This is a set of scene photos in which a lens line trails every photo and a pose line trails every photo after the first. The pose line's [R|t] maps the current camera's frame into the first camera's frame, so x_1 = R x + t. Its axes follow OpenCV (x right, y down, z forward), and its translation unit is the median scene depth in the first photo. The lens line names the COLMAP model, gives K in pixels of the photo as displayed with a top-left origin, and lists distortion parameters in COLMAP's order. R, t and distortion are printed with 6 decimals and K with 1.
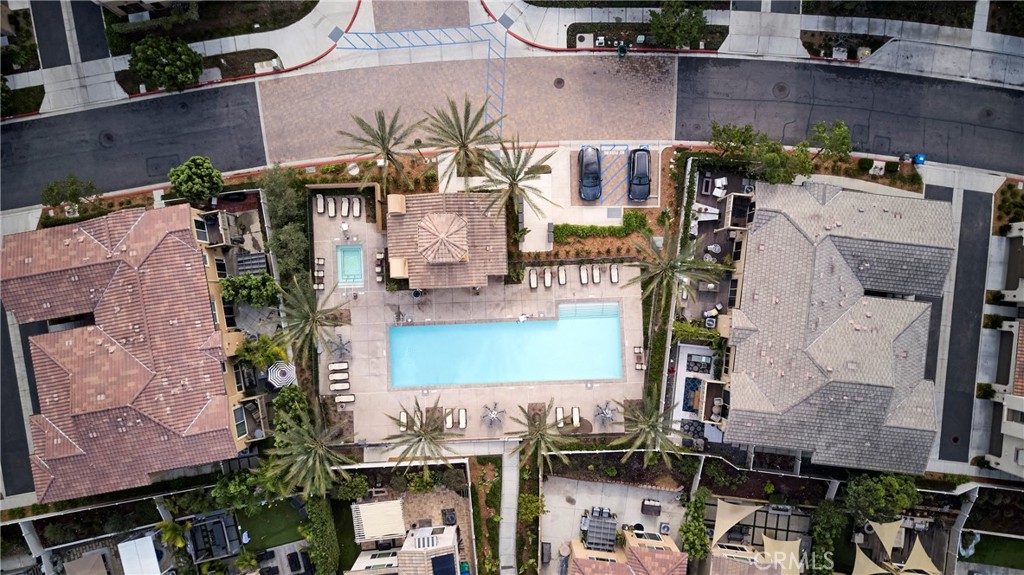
lens RADIAL K [[777.9, 0, 512.0], [0, 777.9, 287.5], [0, 0, 1]] dist [0.005249, 0.002122]
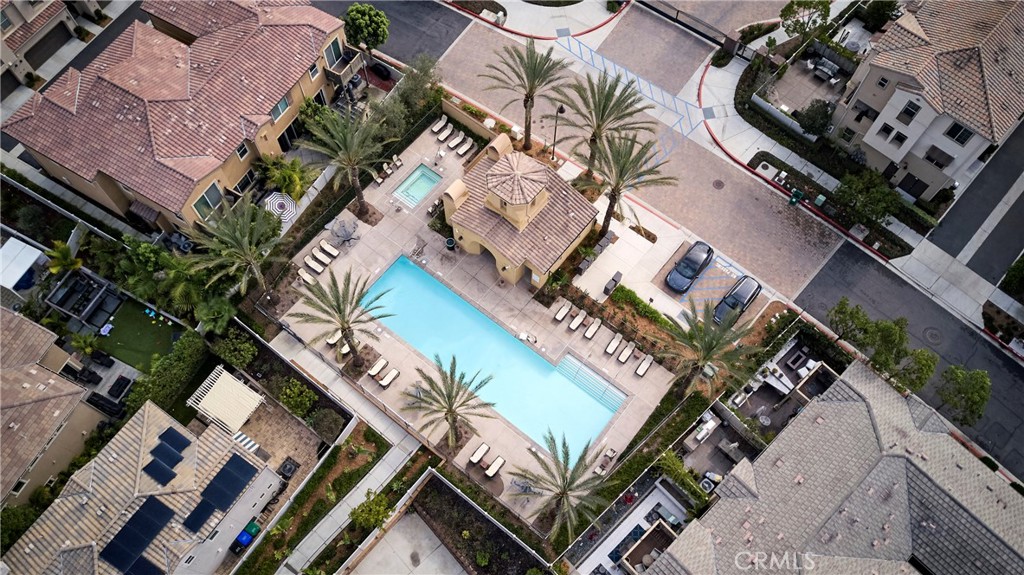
lens RADIAL K [[777.9, 0, 512.0], [0, 777.9, 287.5], [0, 0, 1]] dist [0.005249, 0.002122]
pose [[0.759988, 0.588812, -0.275170, 0.202962], [-0.649929, 0.690582, -0.317316, 0.276681], [0.003188, 0.419998, 0.907520, 0.215397]]
